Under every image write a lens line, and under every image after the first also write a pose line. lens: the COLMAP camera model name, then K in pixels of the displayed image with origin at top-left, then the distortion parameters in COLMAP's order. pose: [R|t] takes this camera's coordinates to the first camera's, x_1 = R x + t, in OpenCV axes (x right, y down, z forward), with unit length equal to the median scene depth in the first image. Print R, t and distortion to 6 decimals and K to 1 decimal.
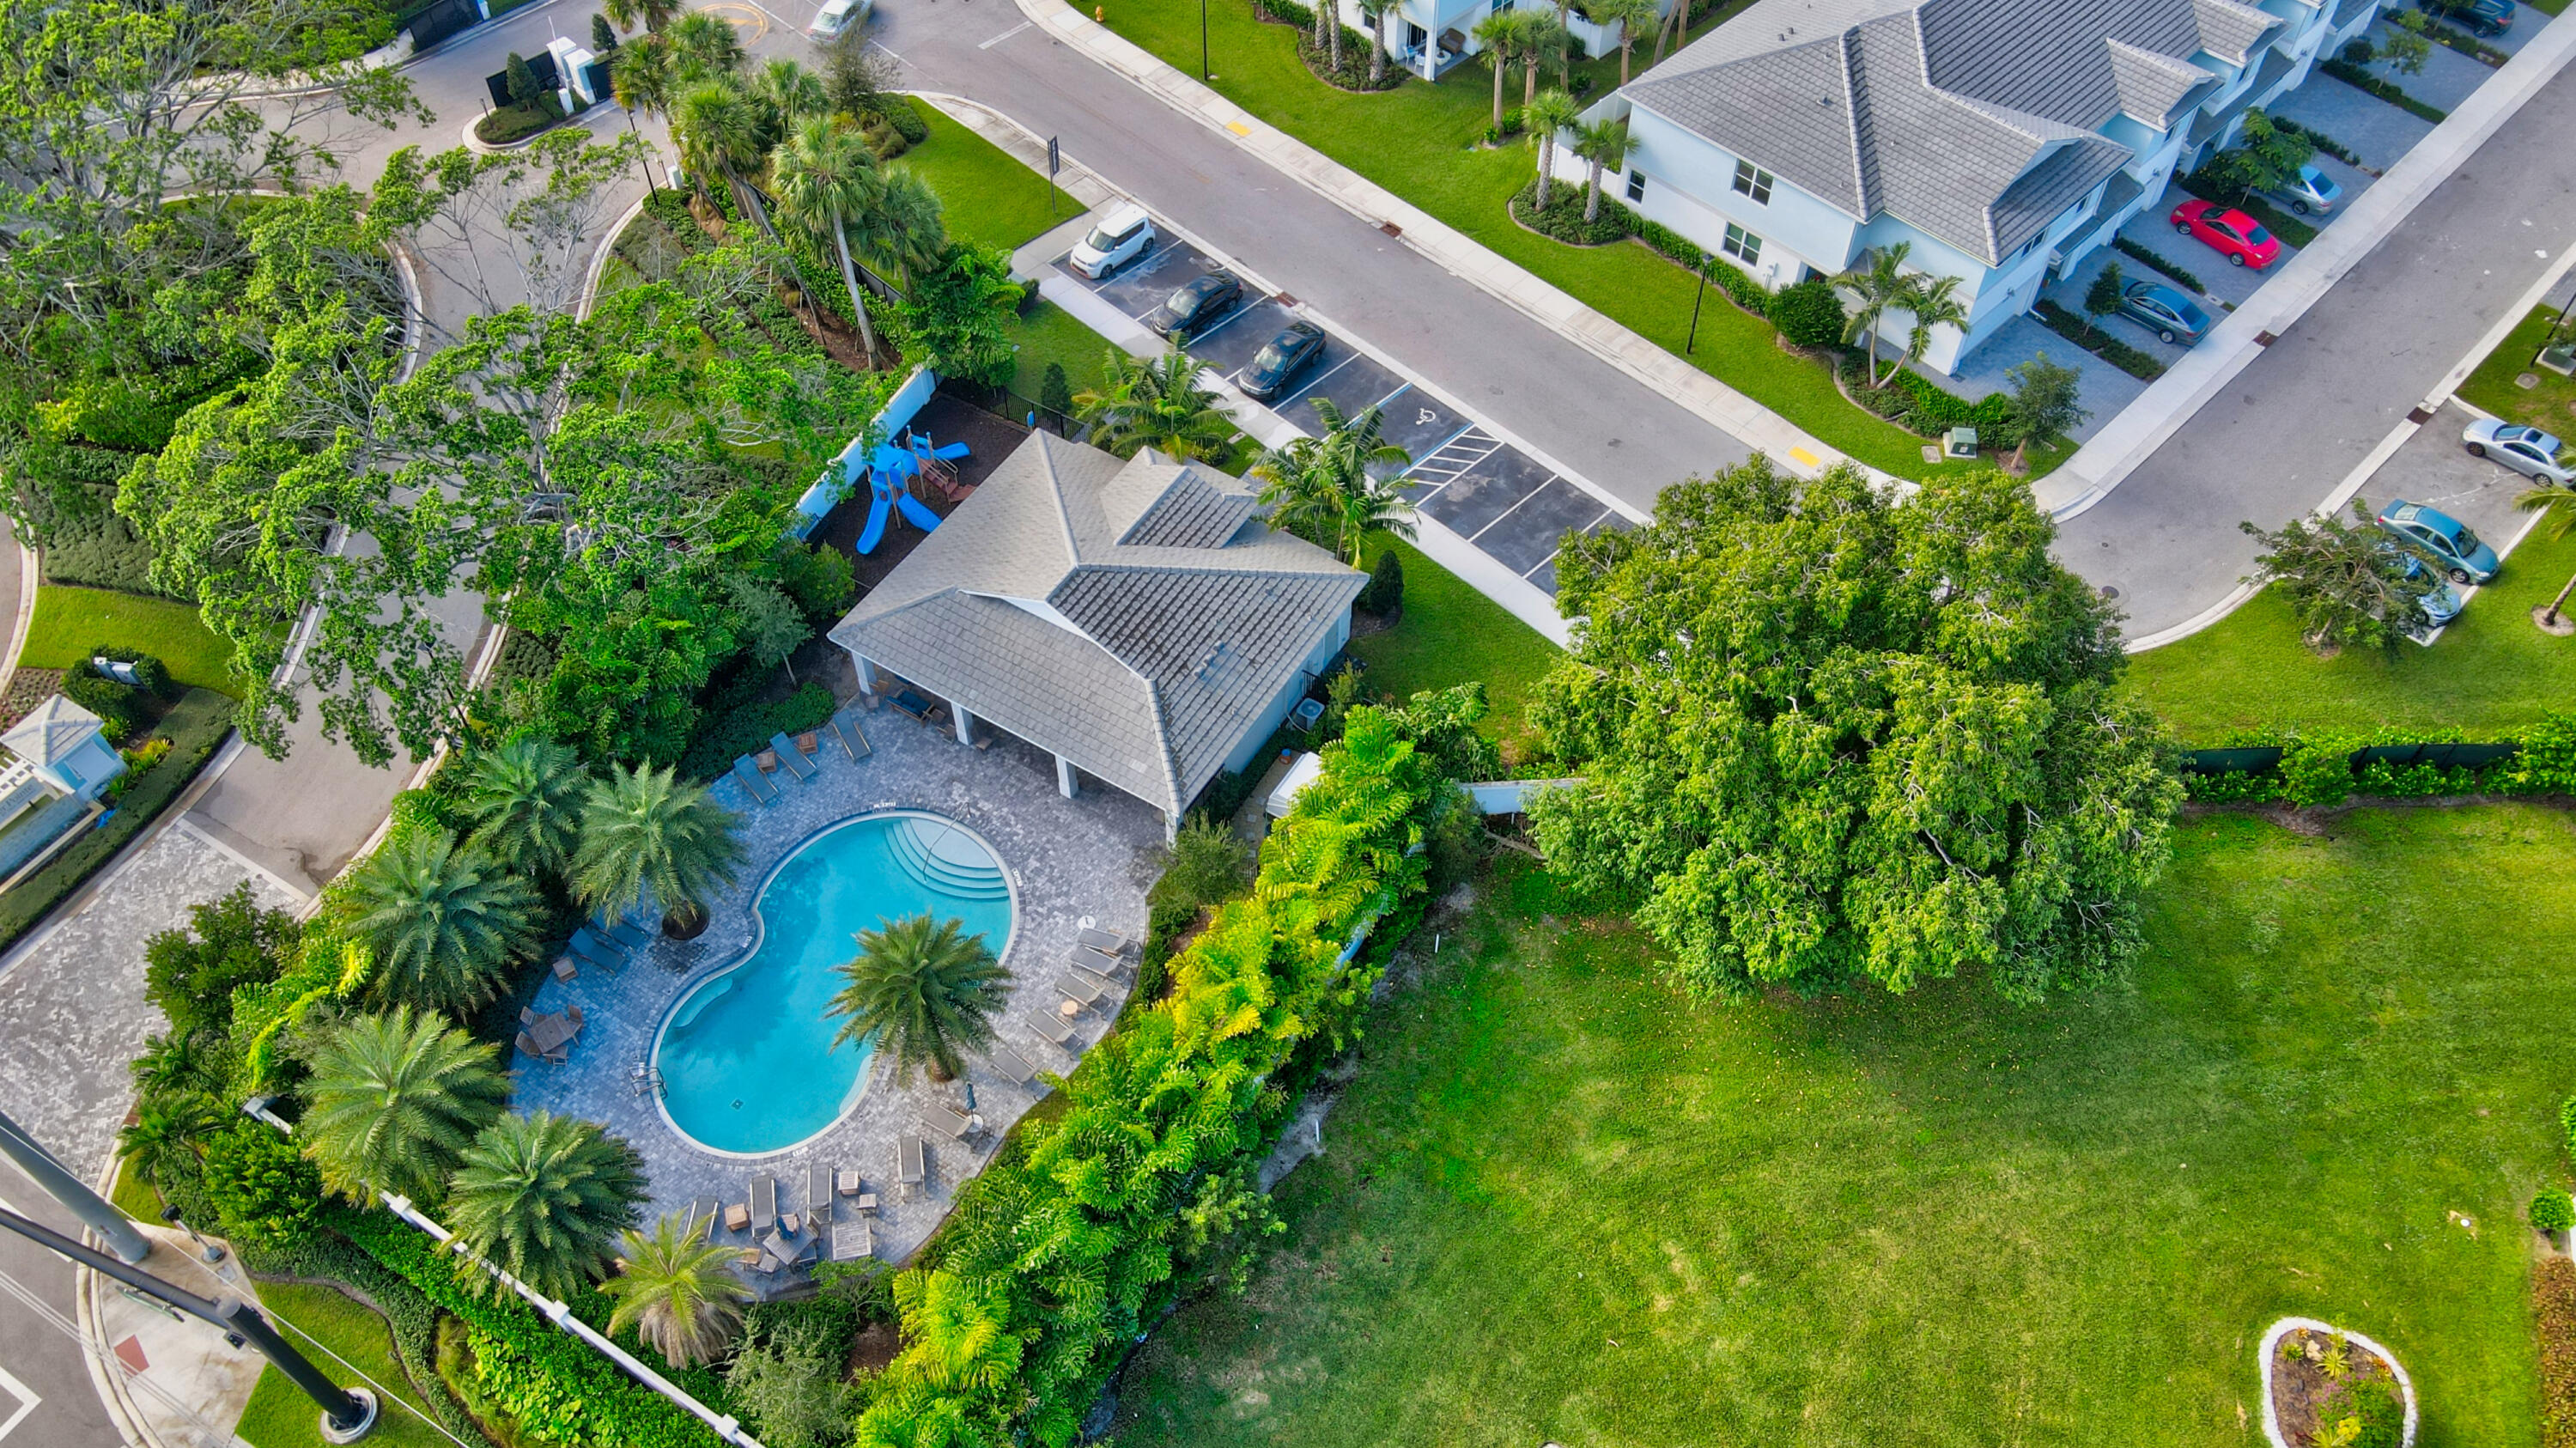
lens RADIAL K [[1934.3, 0, 1270.5], [0, 1934.3, 723.5], [0, 0, 1]] dist [-0.012195, 0.005419]
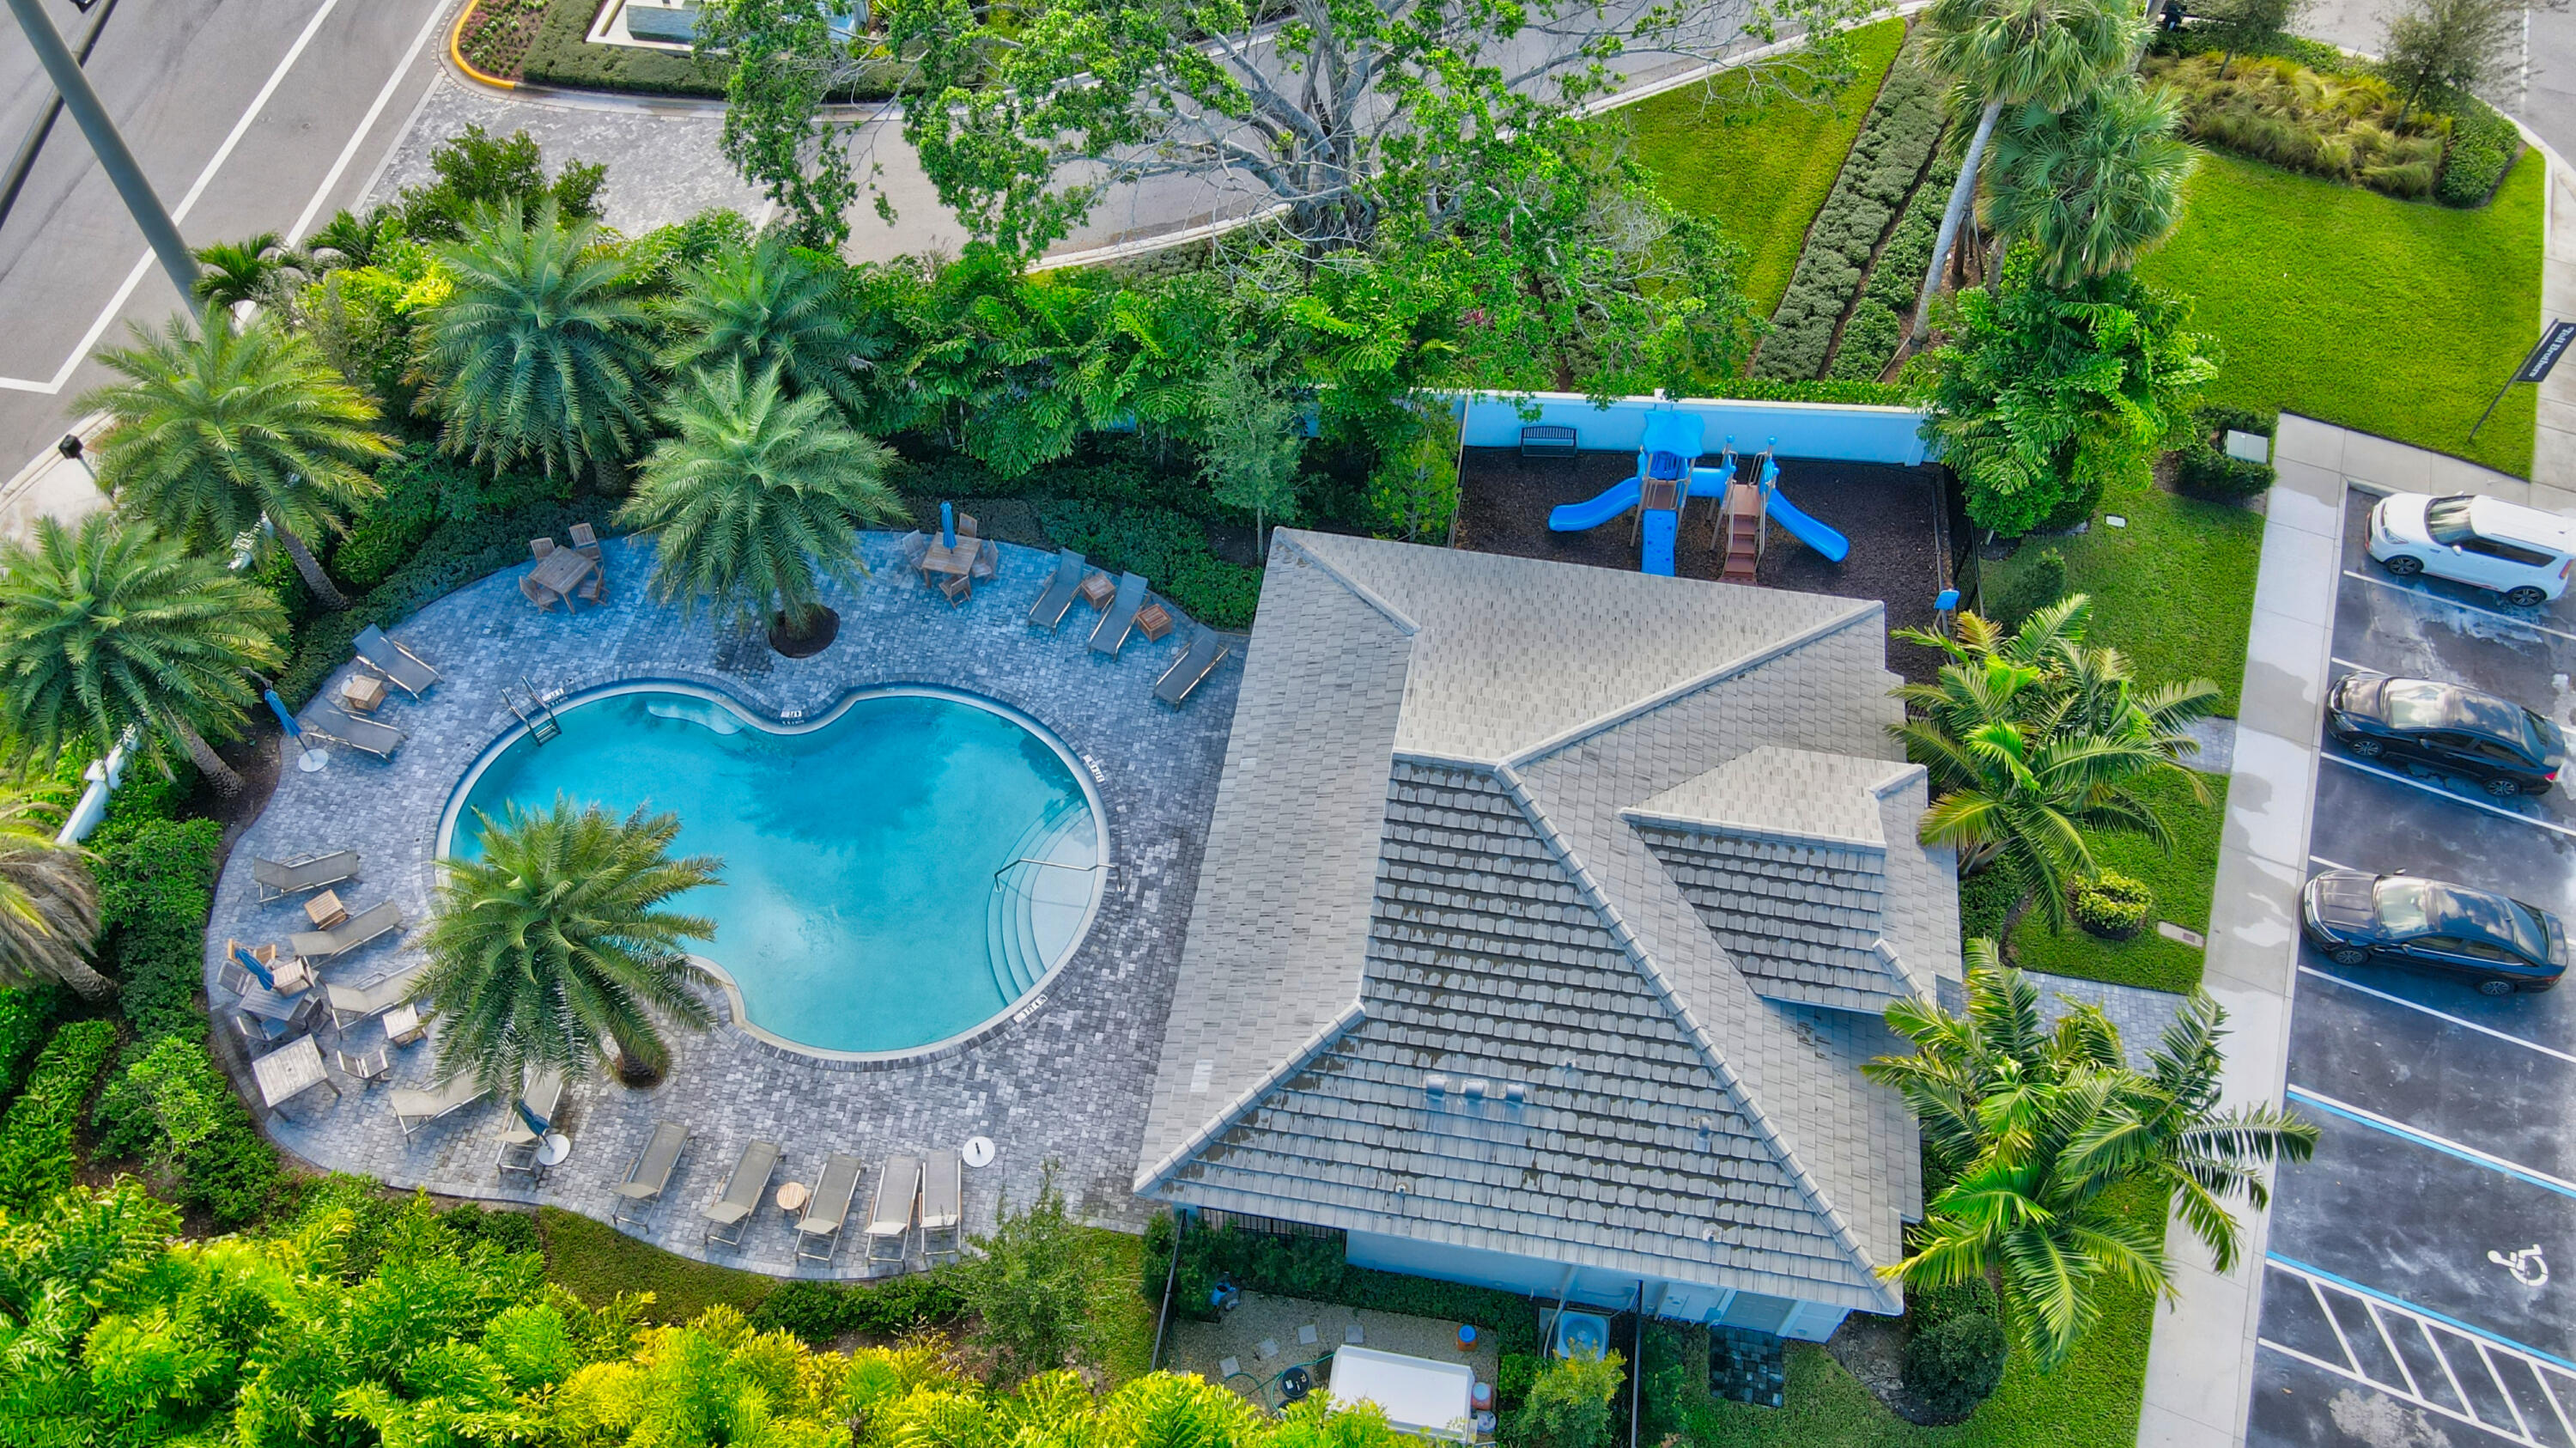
lens RADIAL K [[1934.3, 0, 1270.5], [0, 1934.3, 723.5], [0, 0, 1]] dist [-0.012195, 0.005419]
pose [[0.375643, 0.749699, -0.544833, 0.122671], [-0.714429, 0.608721, 0.345037, -0.186419], [0.590325, 0.259634, 0.764269, 0.485371]]
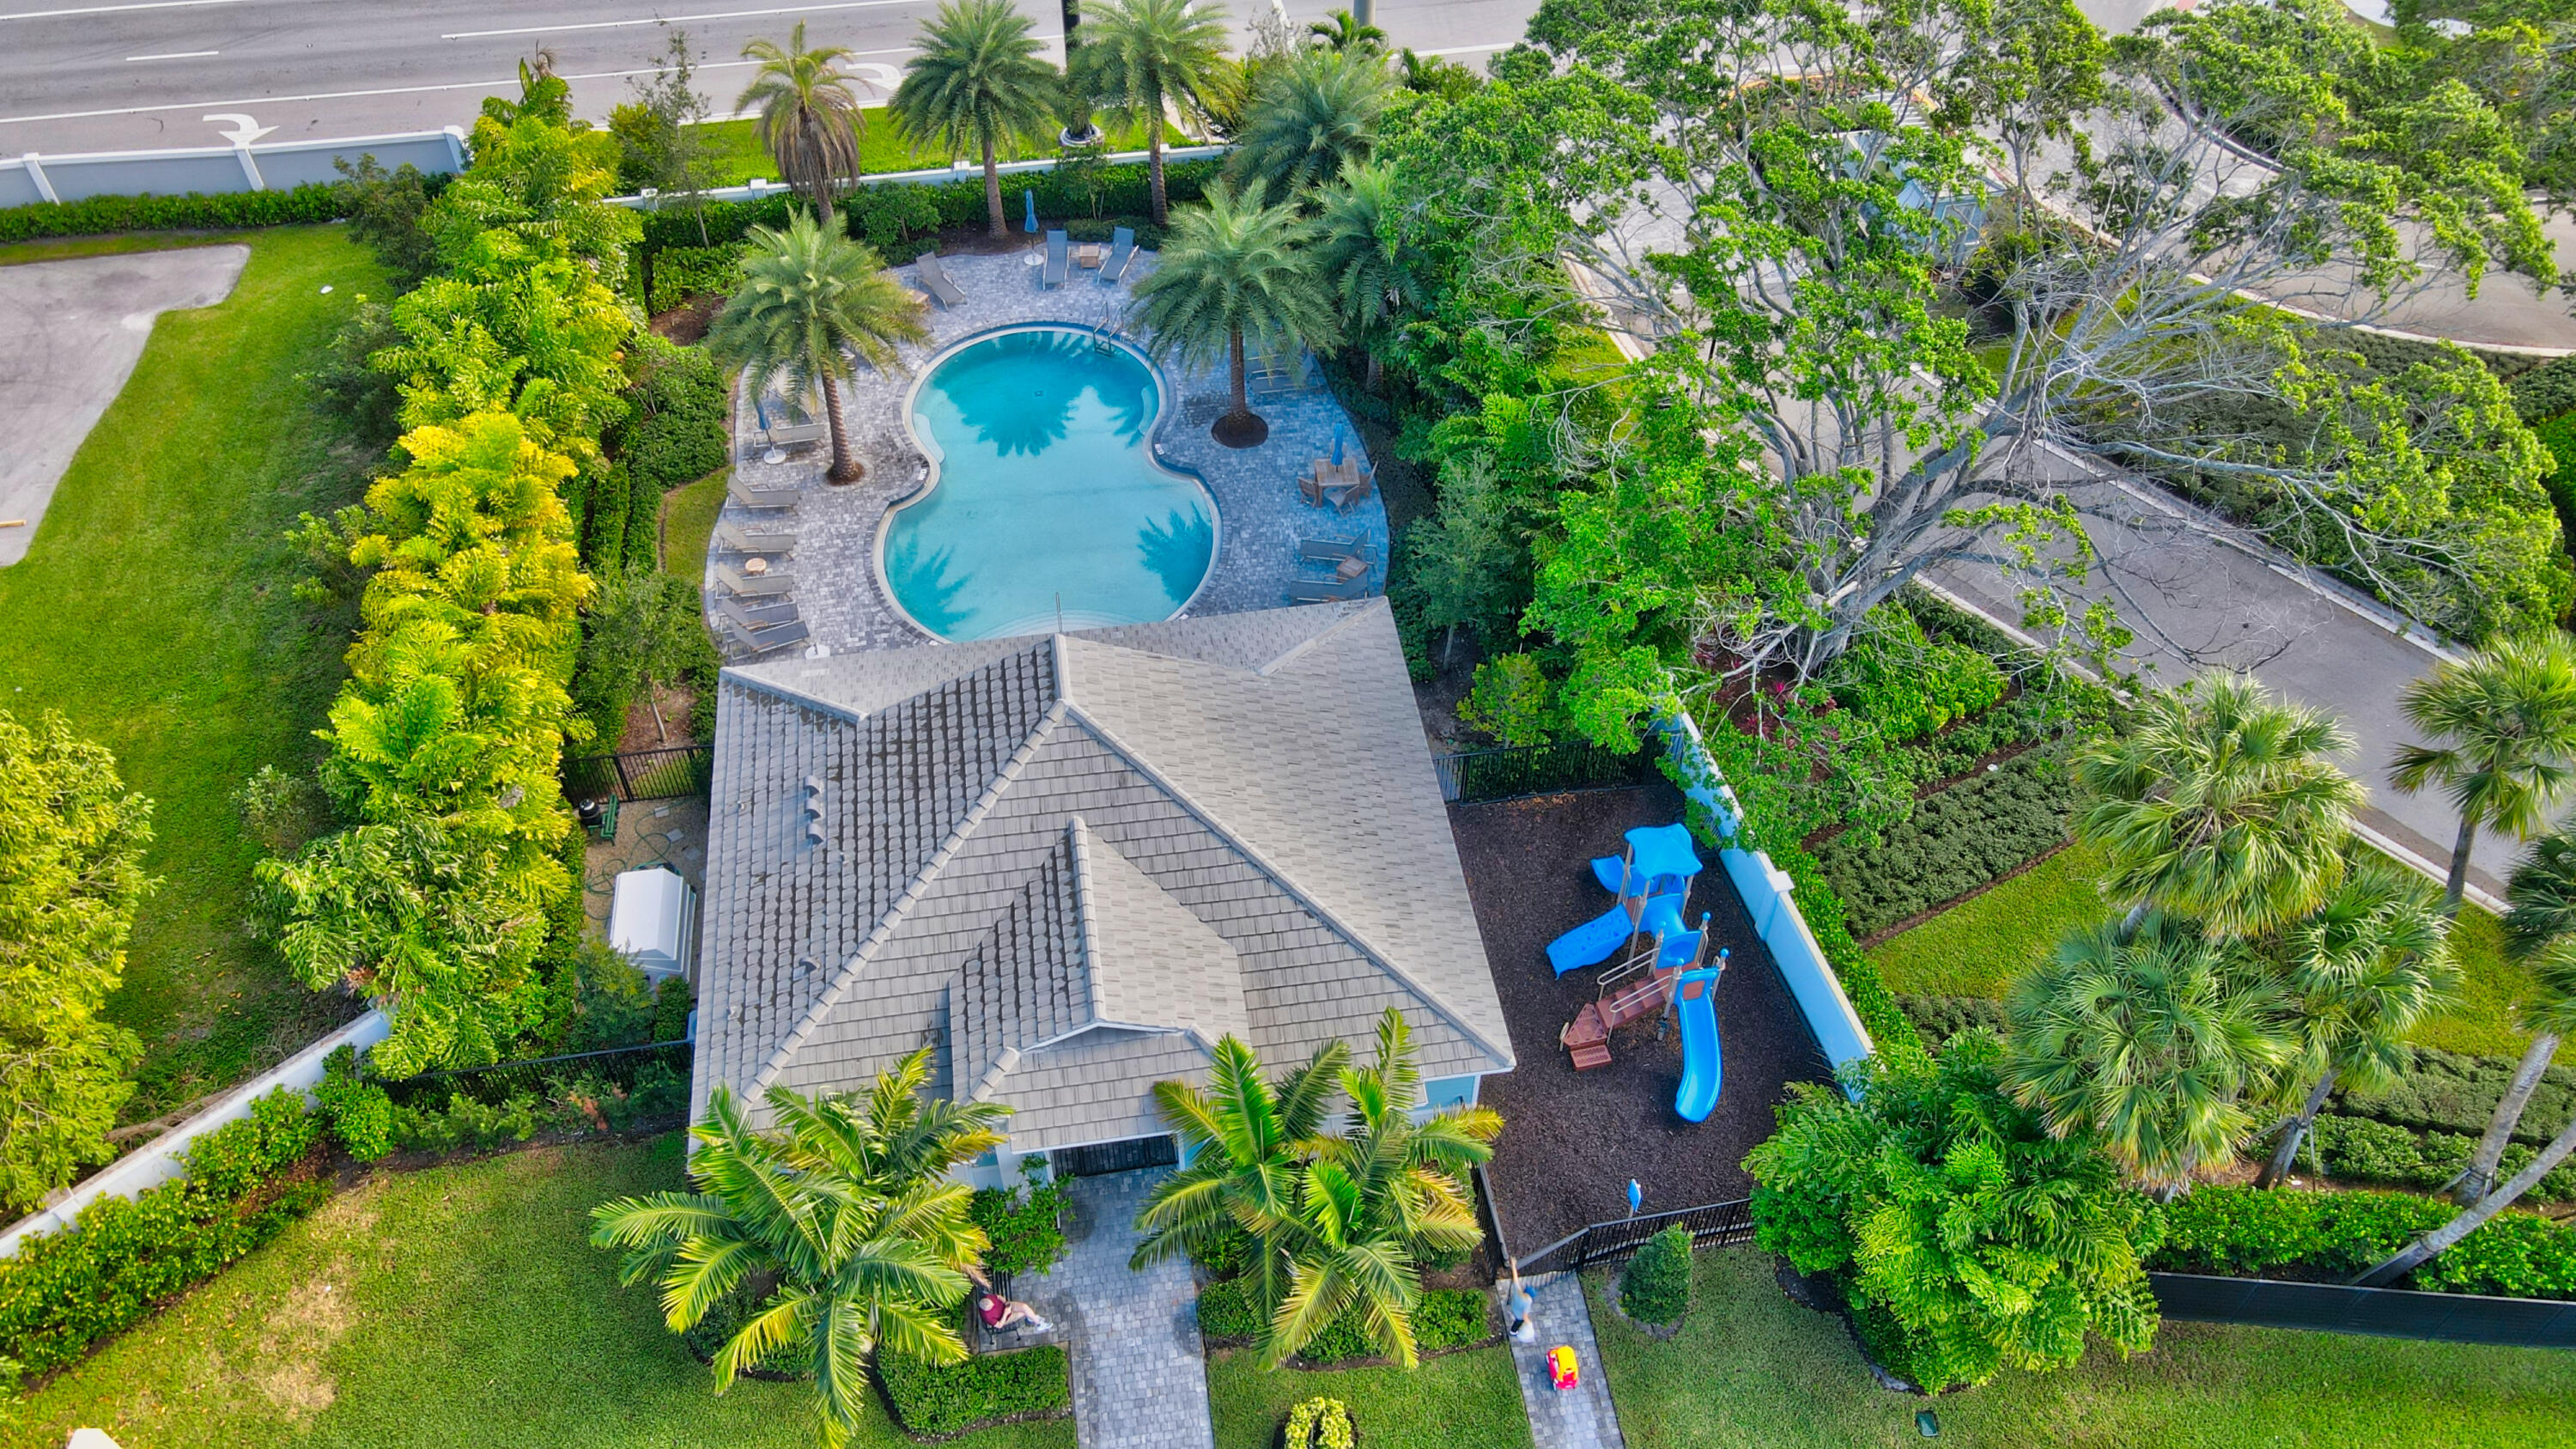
lens RADIAL K [[1934.4, 0, 1270.5], [0, 1934.4, 724.0], [0, 0, 1]] dist [-0.012195, 0.005419]
pose [[-0.769477, 0.467109, -0.435562, 0.087515], [-0.490715, 0.004101, 0.871310, -0.513599], [0.408783, 0.884190, 0.226061, 0.763260]]
